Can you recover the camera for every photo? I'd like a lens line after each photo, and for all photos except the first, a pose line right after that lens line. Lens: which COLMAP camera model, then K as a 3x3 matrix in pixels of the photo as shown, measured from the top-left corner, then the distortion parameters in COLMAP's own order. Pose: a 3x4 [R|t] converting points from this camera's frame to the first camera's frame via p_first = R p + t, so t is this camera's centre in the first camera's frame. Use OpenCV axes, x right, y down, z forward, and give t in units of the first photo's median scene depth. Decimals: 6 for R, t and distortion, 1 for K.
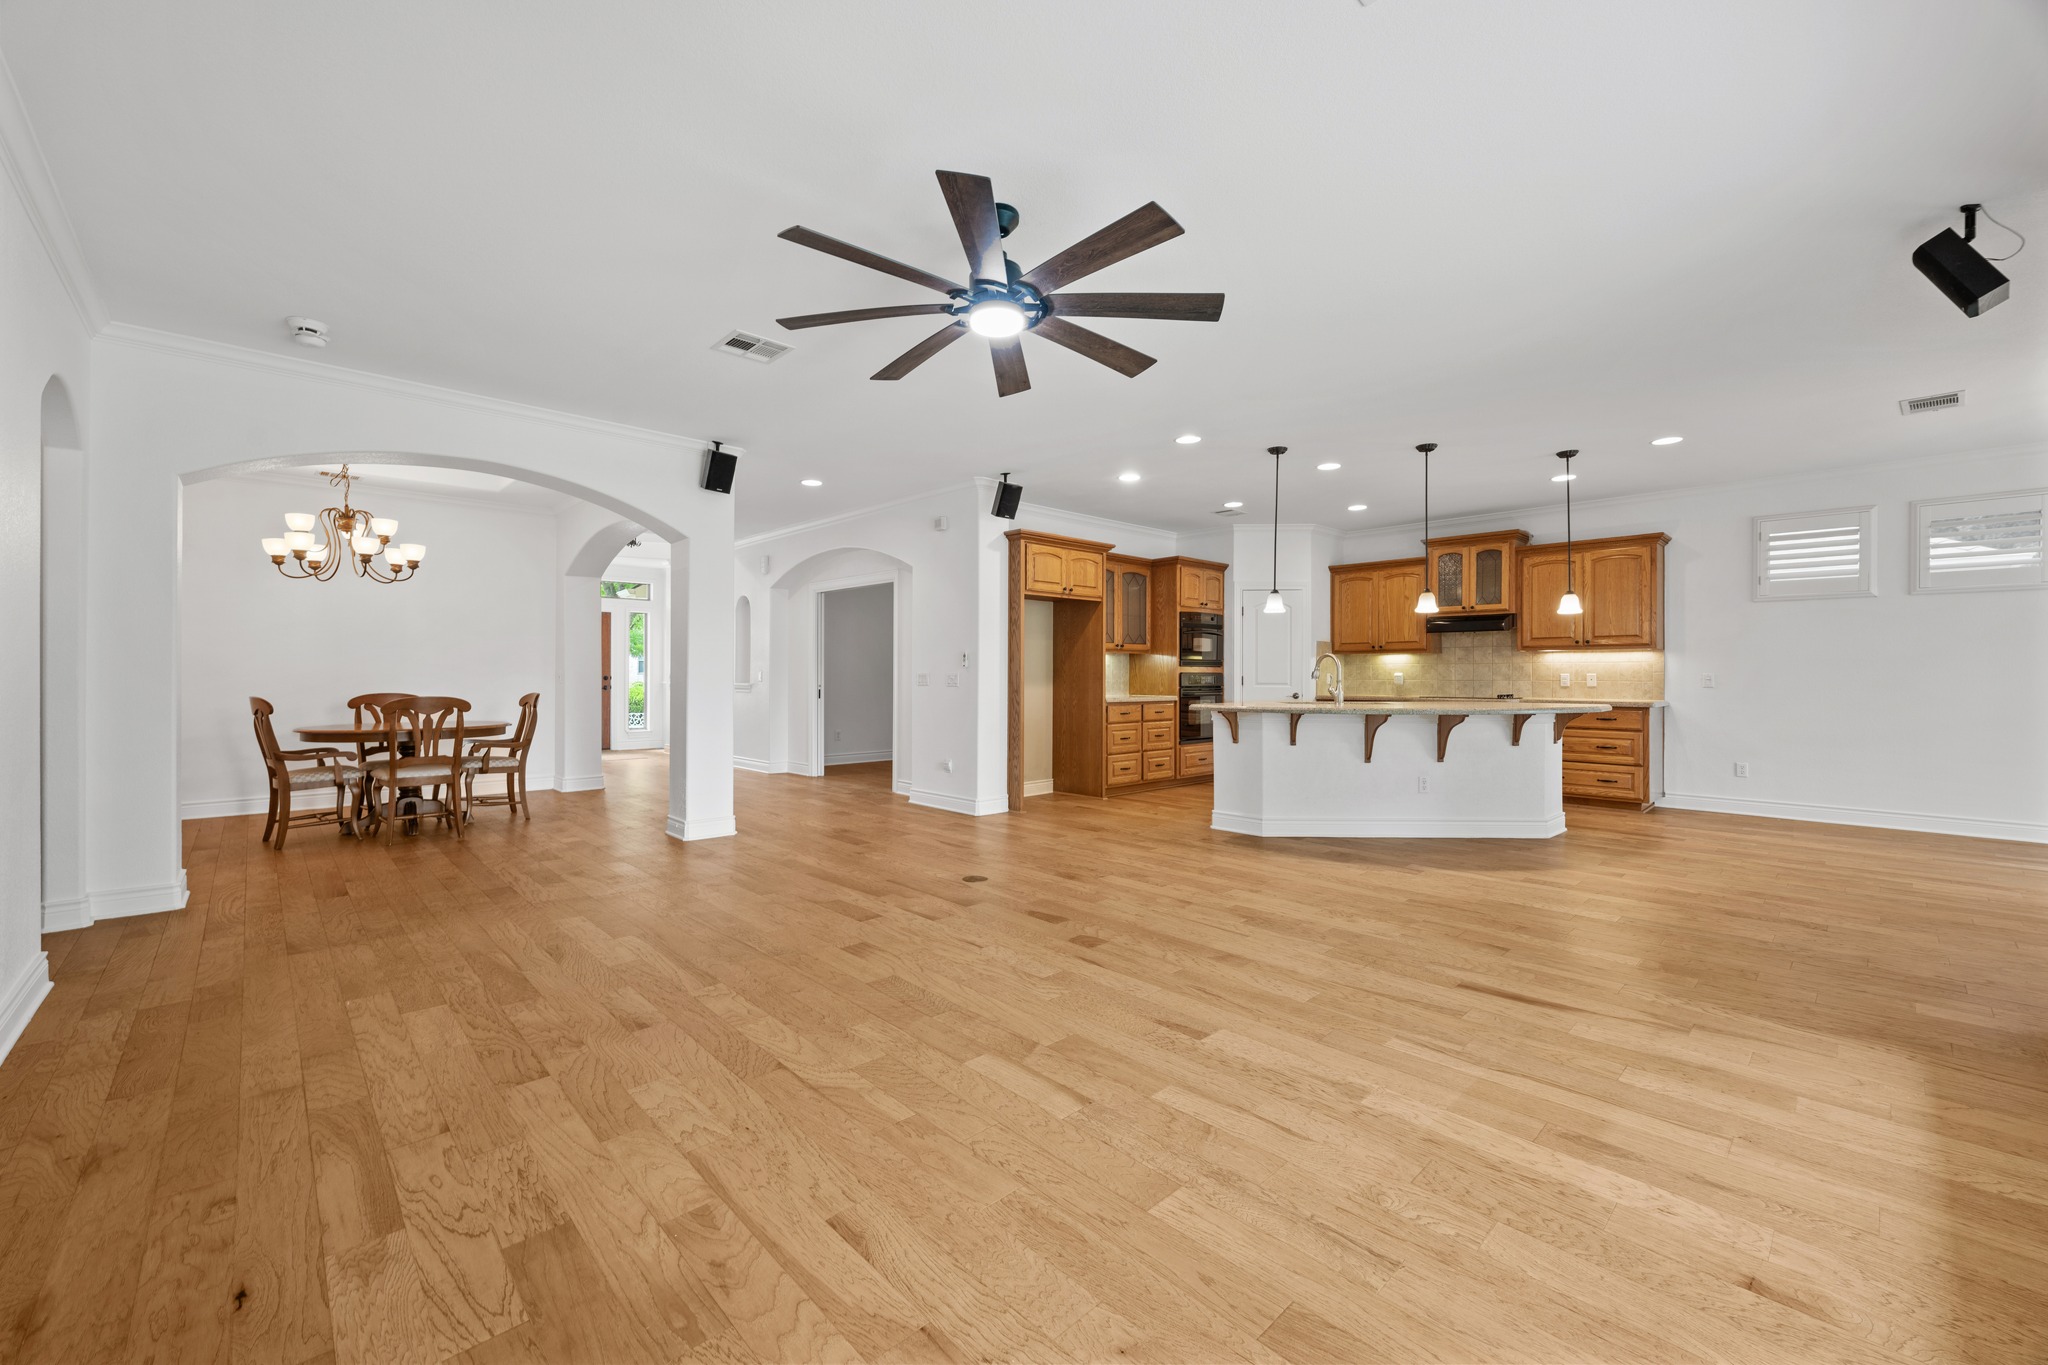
lens RADIAL K [[826.4, 0, 1018.7], [0, 826.4, 669.6], [0, 0, 1]] dist [0.001833, 0.000054]
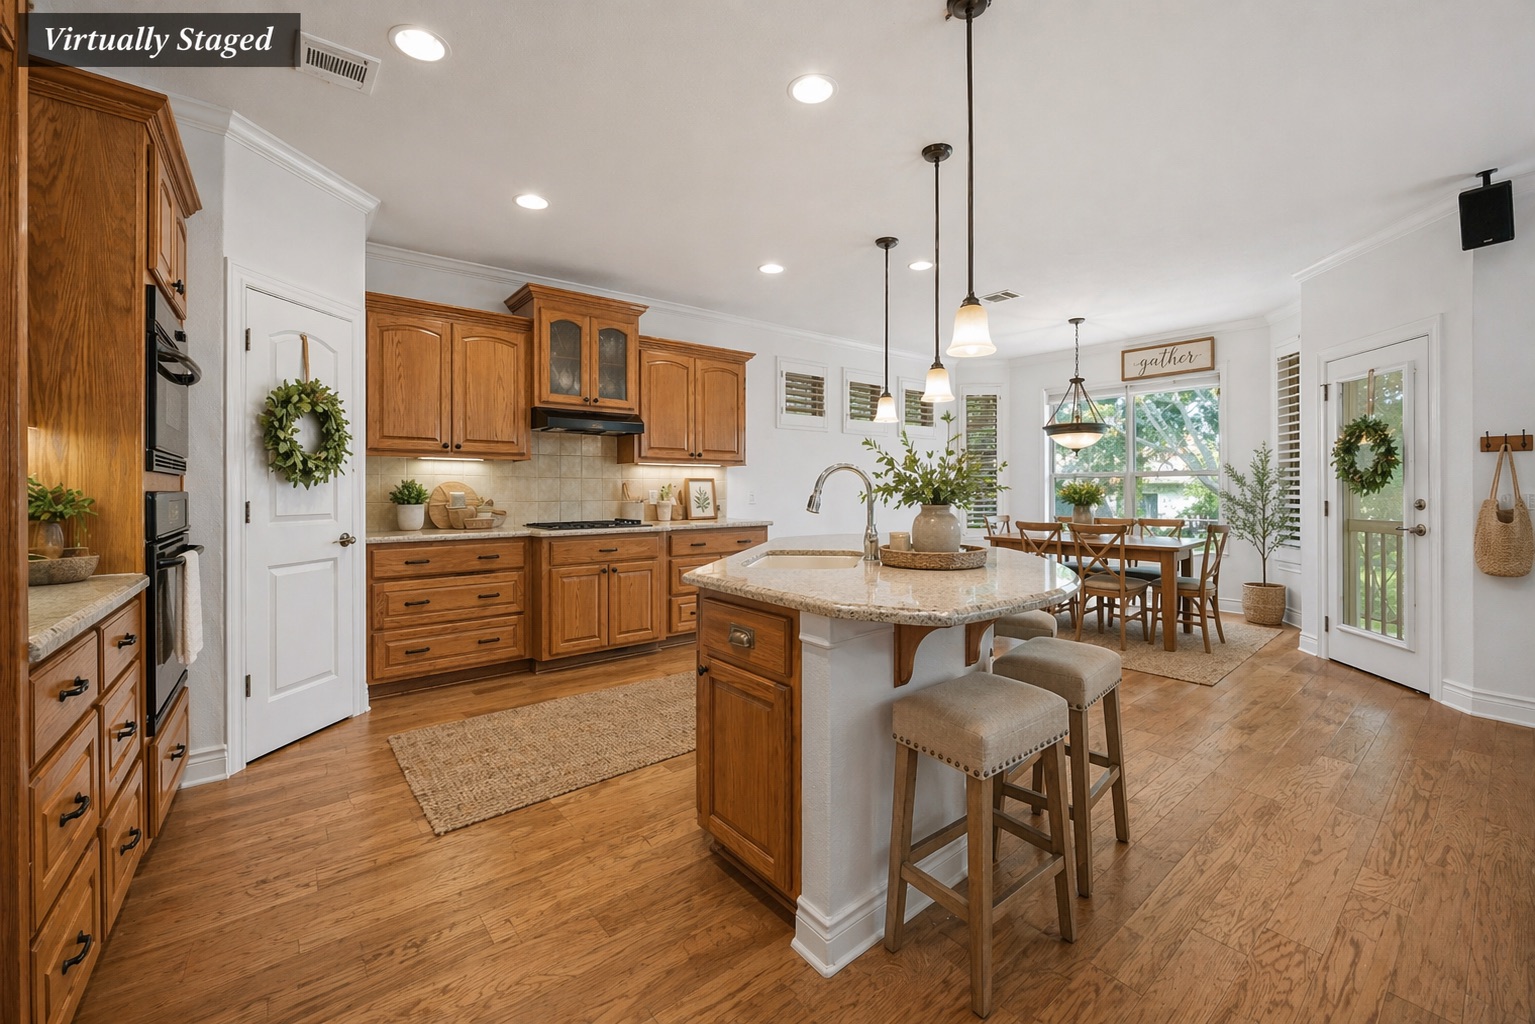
lens RADIAL K [[607.9, 0, 773.3], [0, 607.9, 483.9], [0, 0, 1]] dist [-0.000569, -0.000054]
pose [[0.065133, -0.001449, 0.997876, 0.004833], [-0.007132, 0.999973, 0.001917, -0.002994], [-0.997851, -0.007242, 0.065120, 0.812266]]
